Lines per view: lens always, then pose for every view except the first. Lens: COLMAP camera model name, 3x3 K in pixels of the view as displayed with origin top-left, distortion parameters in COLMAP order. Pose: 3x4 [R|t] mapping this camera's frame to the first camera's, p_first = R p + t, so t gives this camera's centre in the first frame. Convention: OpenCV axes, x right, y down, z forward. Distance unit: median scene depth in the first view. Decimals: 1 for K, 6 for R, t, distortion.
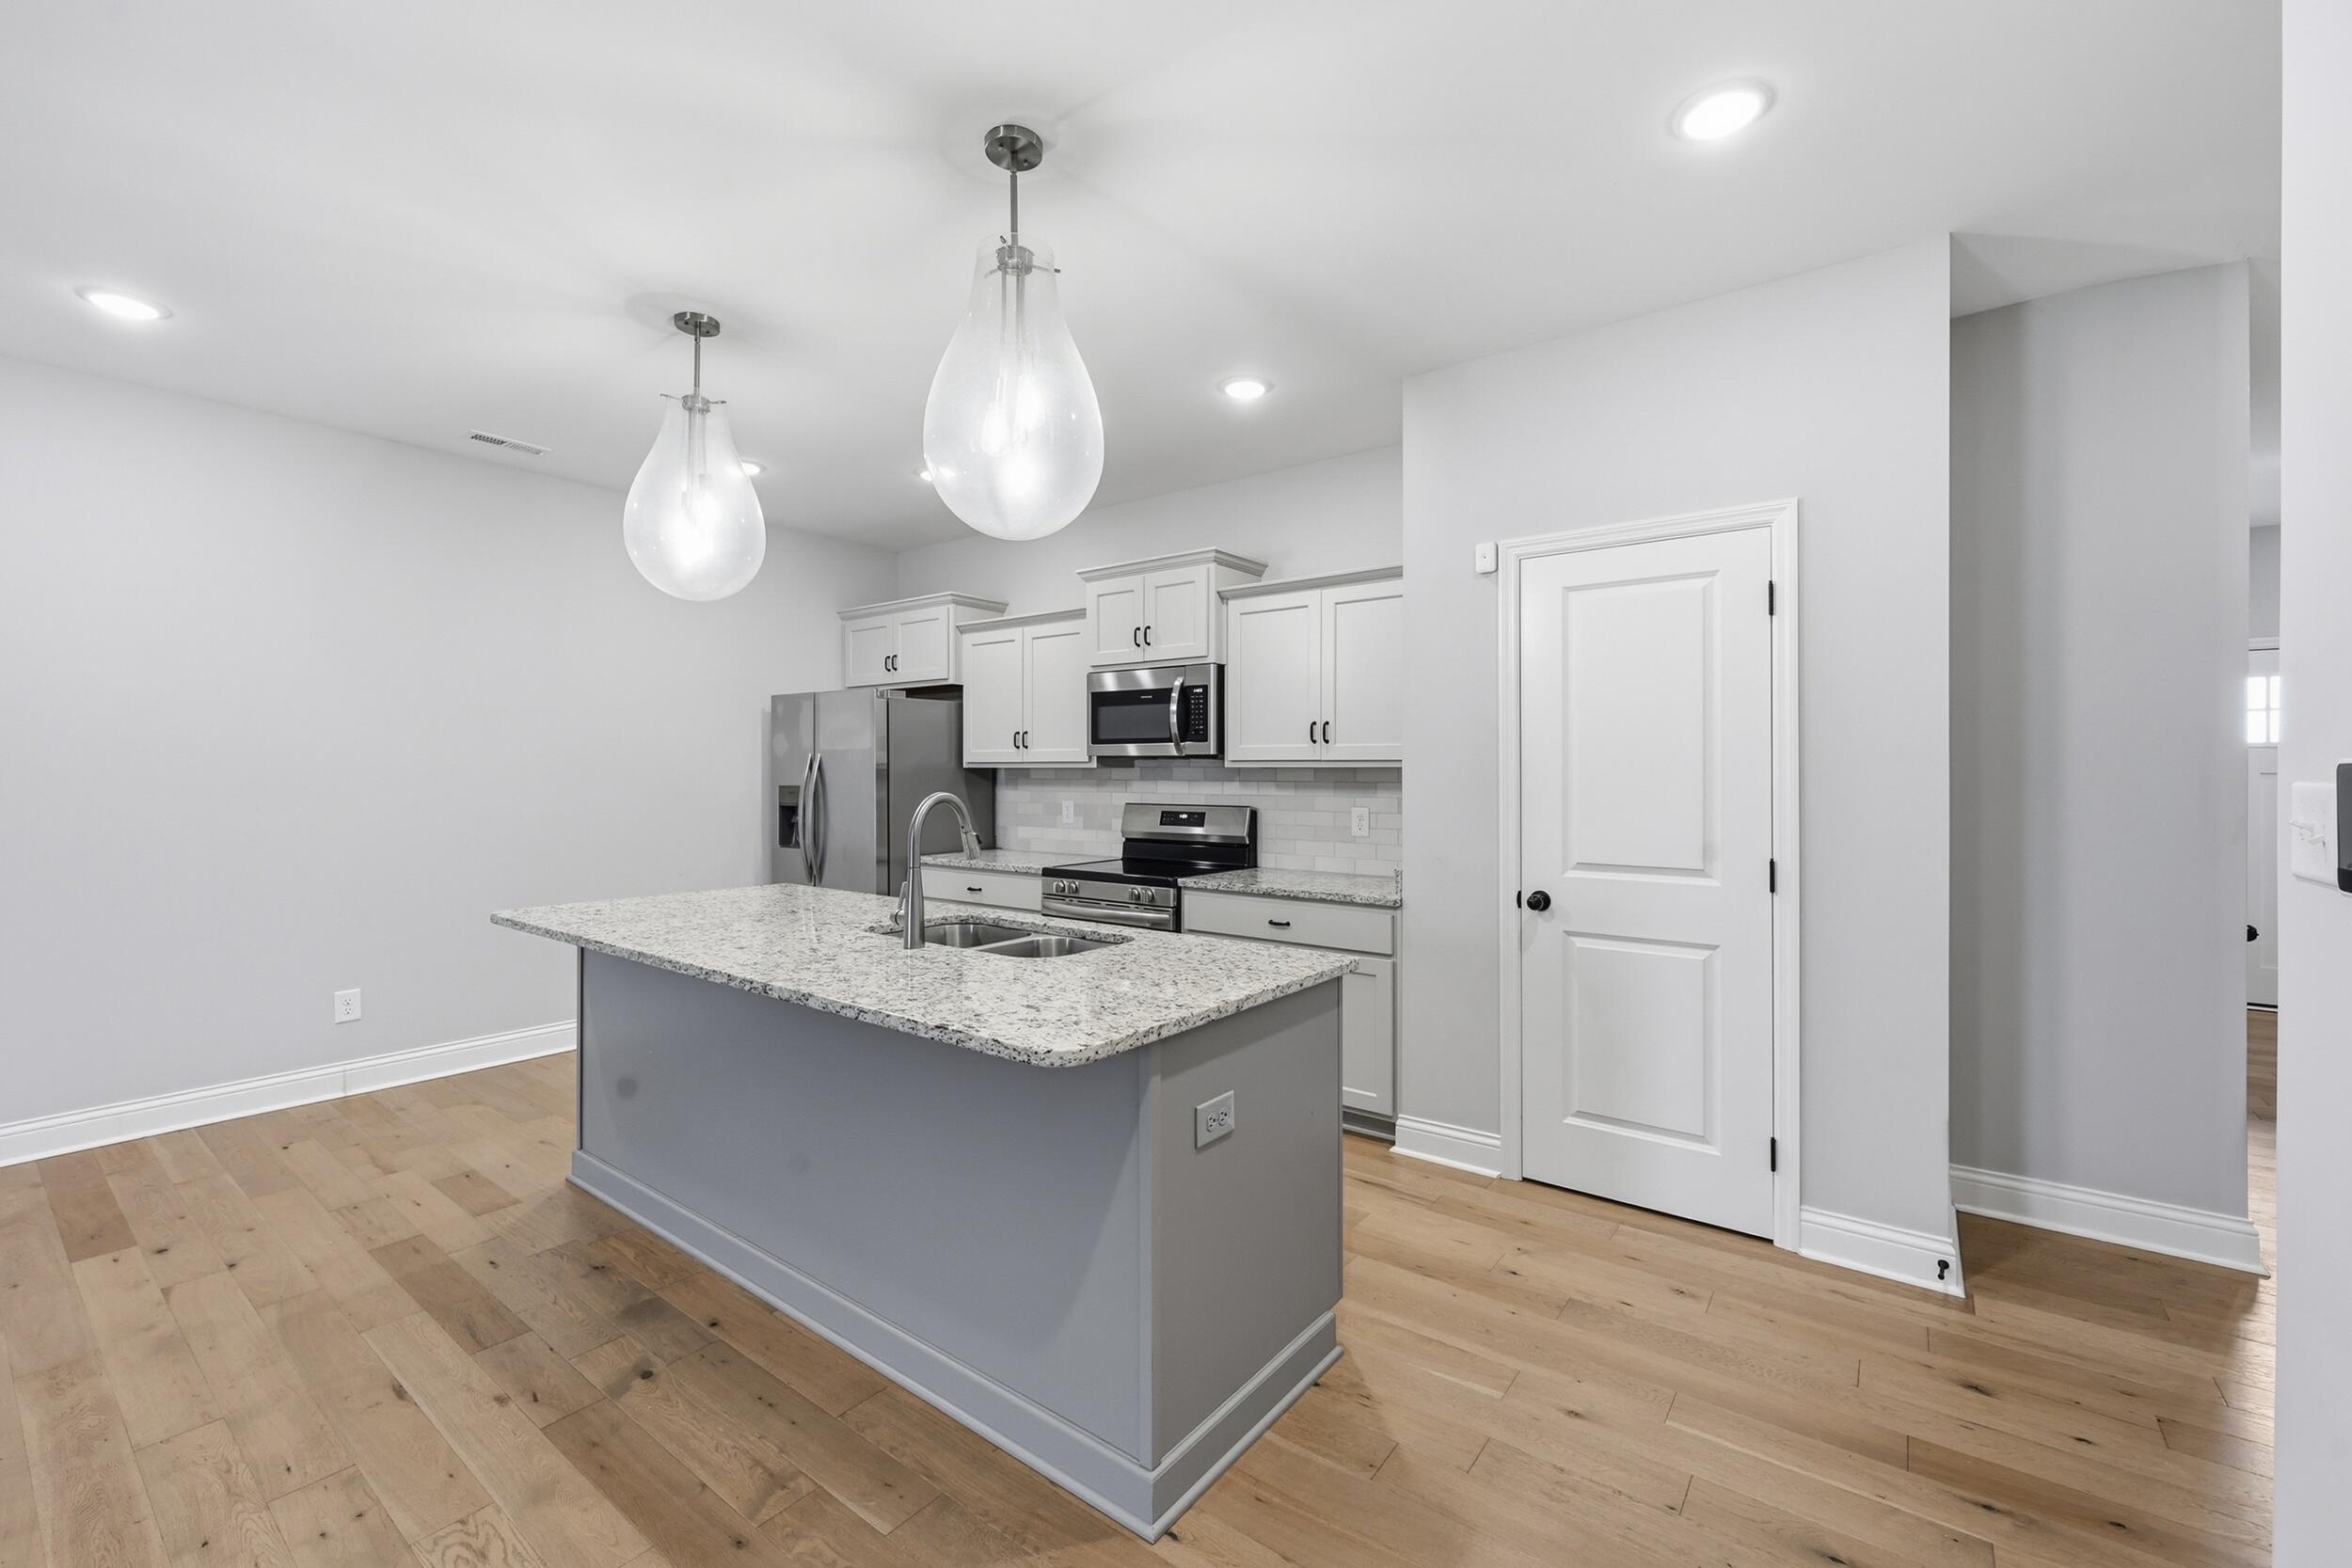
lens RADIAL K [[962.0, 0, 1184.0], [0, 962.0, 772.7], [0, 0, 1]] dist [0.001932, 0.000641]
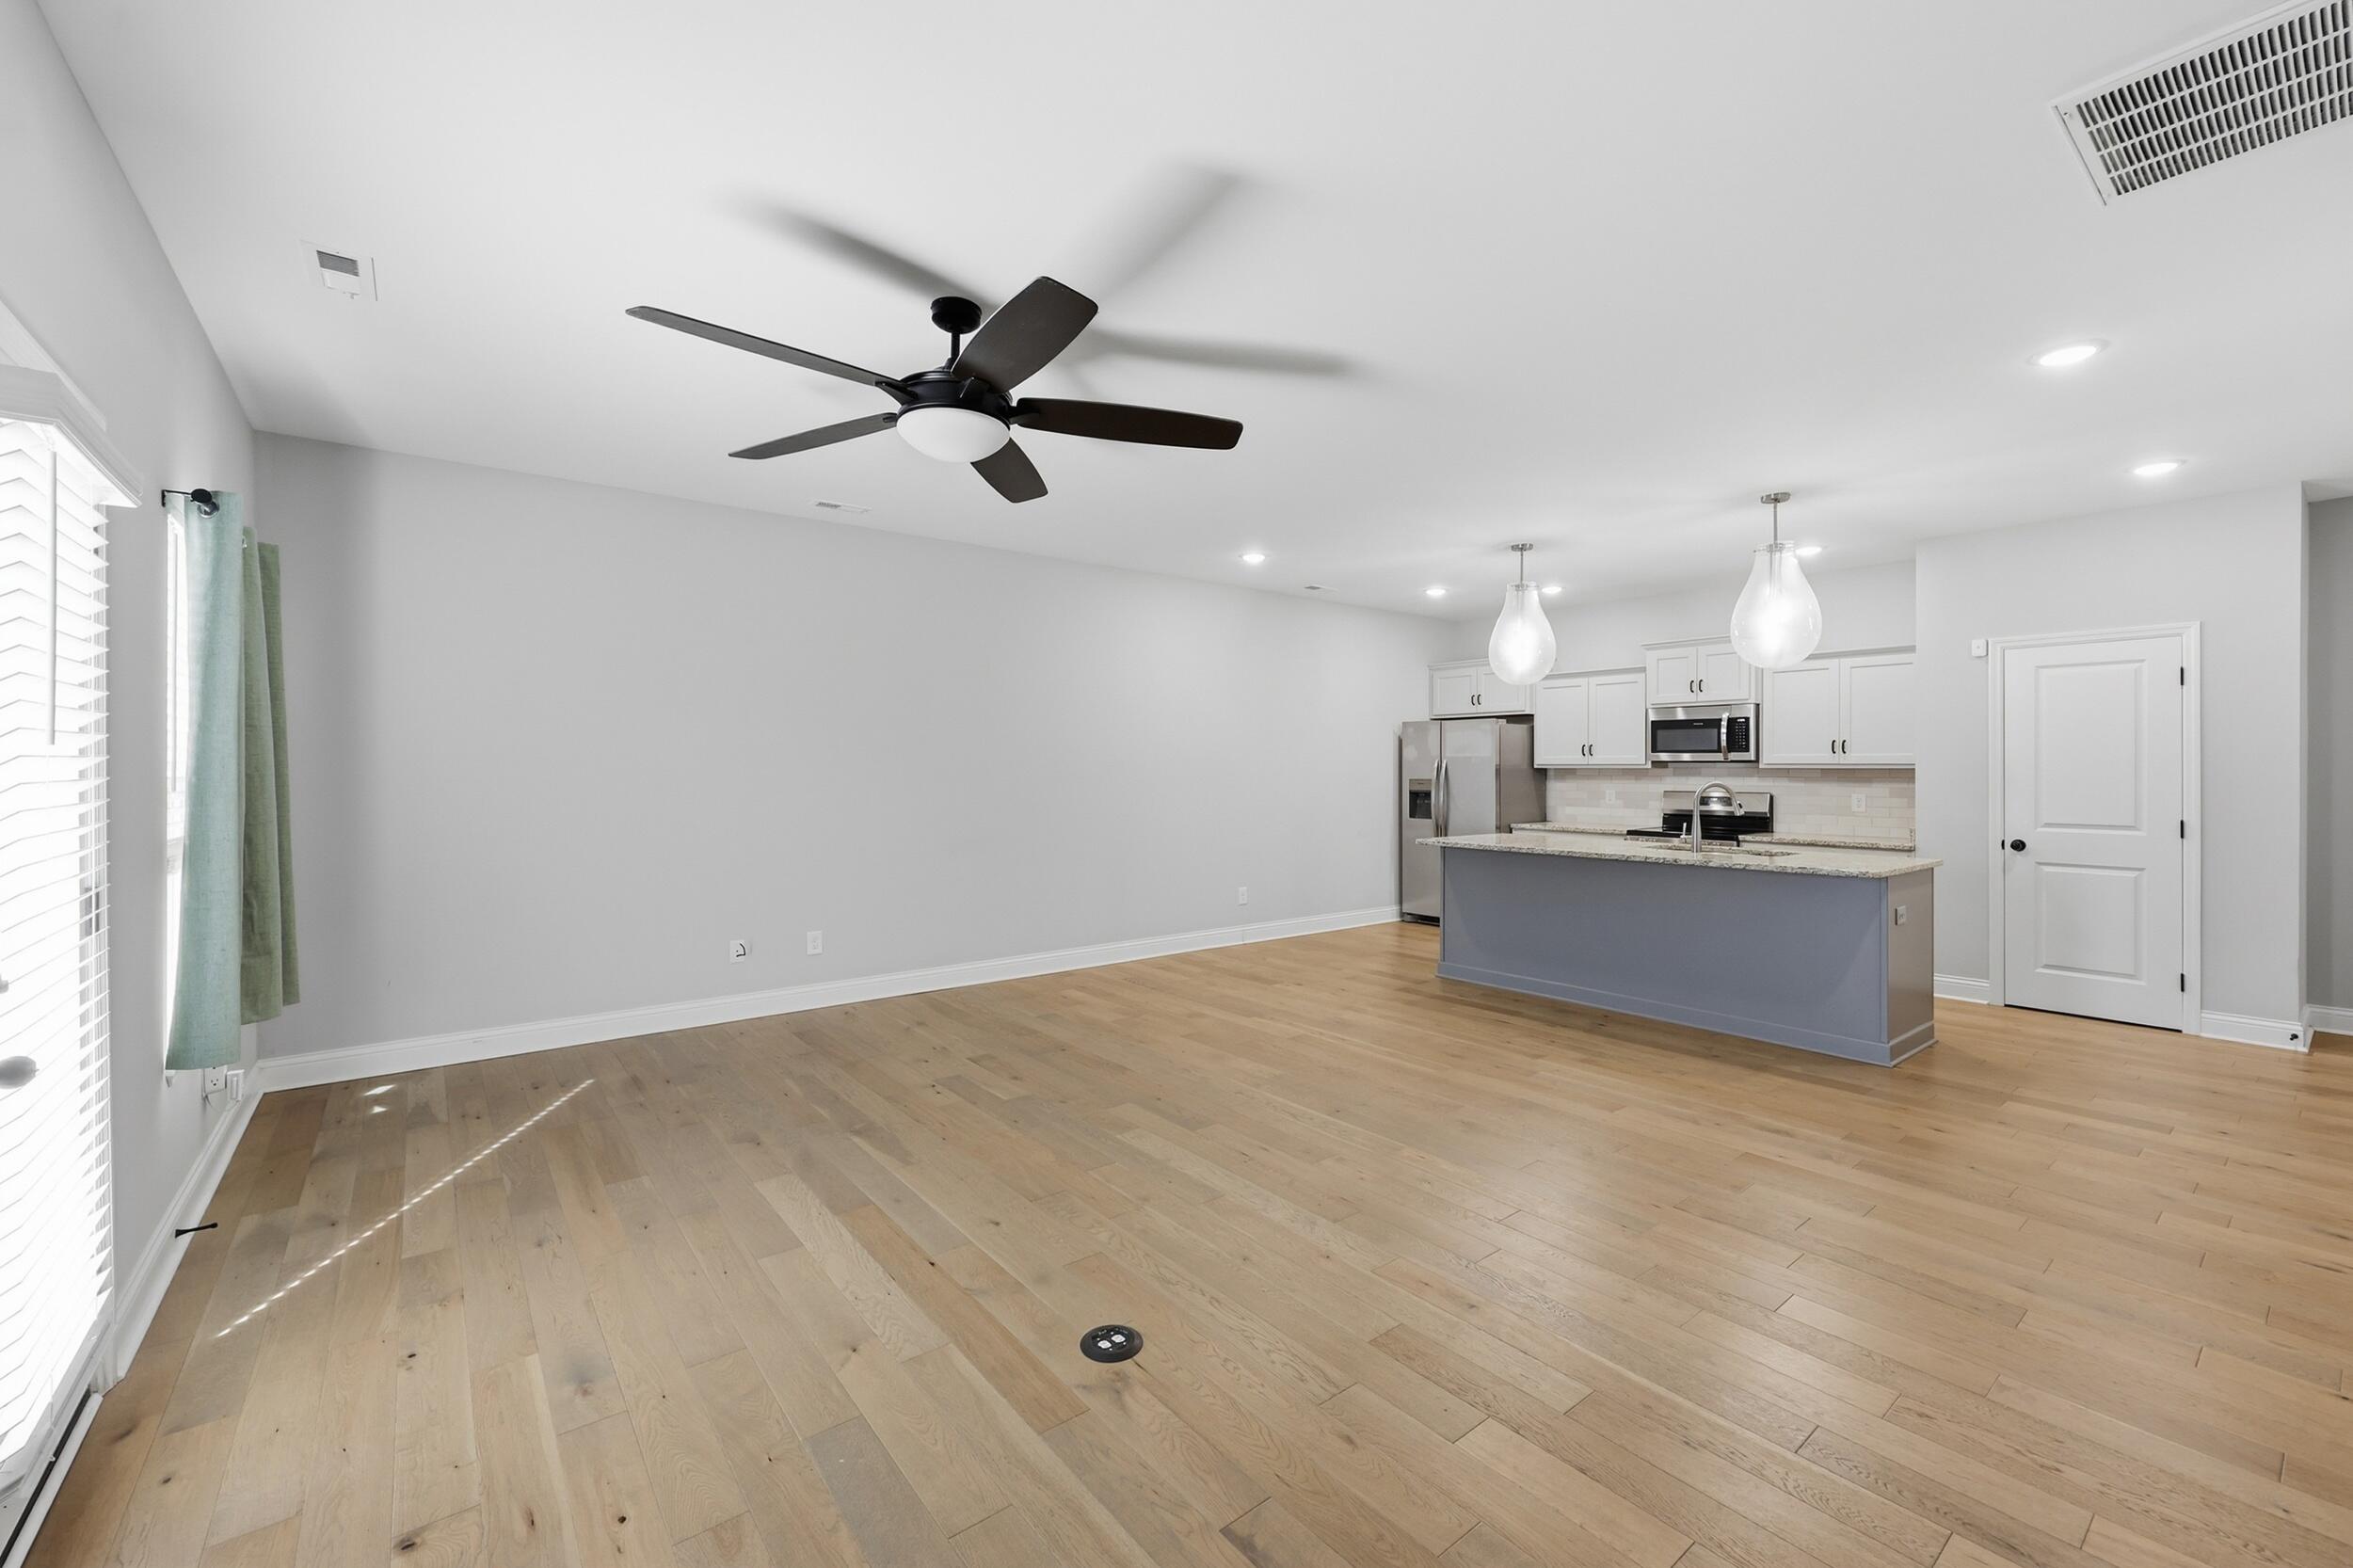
lens RADIAL K [[962.5, 0, 1184.5], [0, 962.5, 772.7], [0, 0, 1]] dist [0.001932, 0.000641]
pose [[0.969371, 0.000961, -0.245599, -0.521522], [0.000113, 0.999990, 0.004359, -0.005276], [0.245601, -0.004253, 0.969362, -0.834639]]
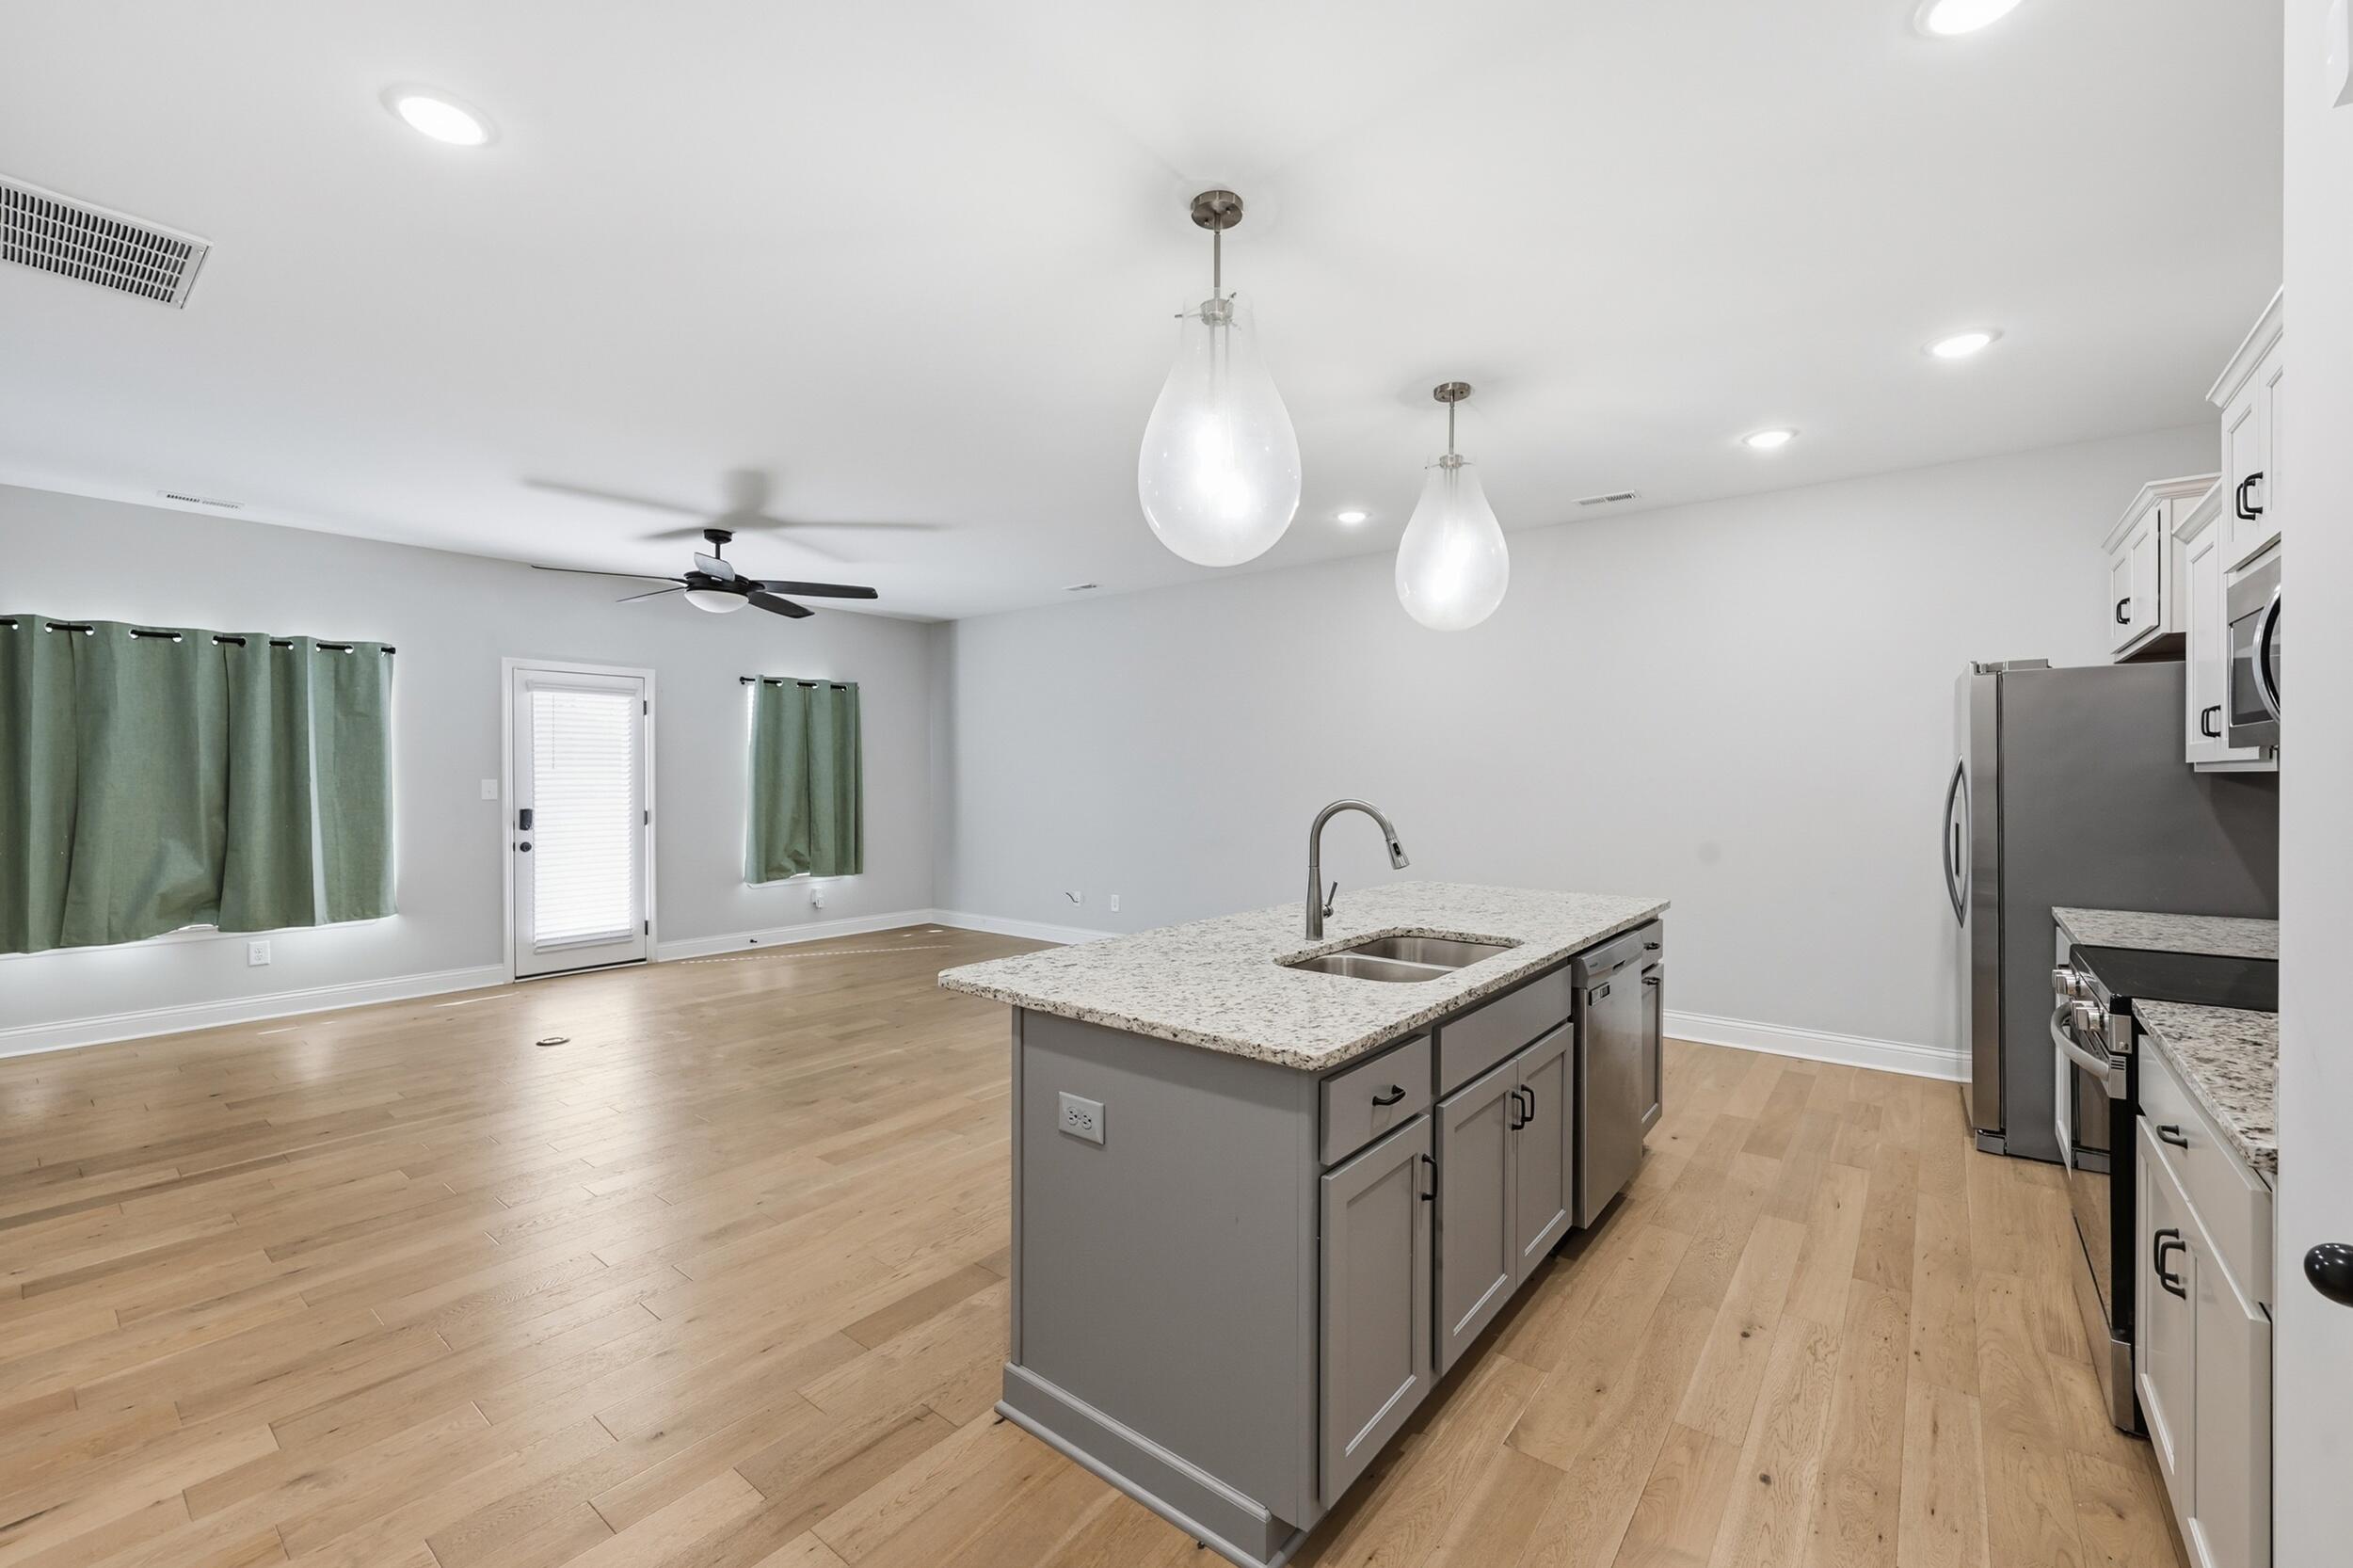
lens RADIAL K [[947.3, 0, 1176.5], [0, 947.3, 784.0], [0, 0, 1]] dist [0.000335, -0.000022]
pose [[-0.024967, 0.003265, -0.999683, 0.482818], [0.002133, 0.999993, 0.003212, 0.000197], [0.999686, -0.002052, -0.024973, 0.523548]]
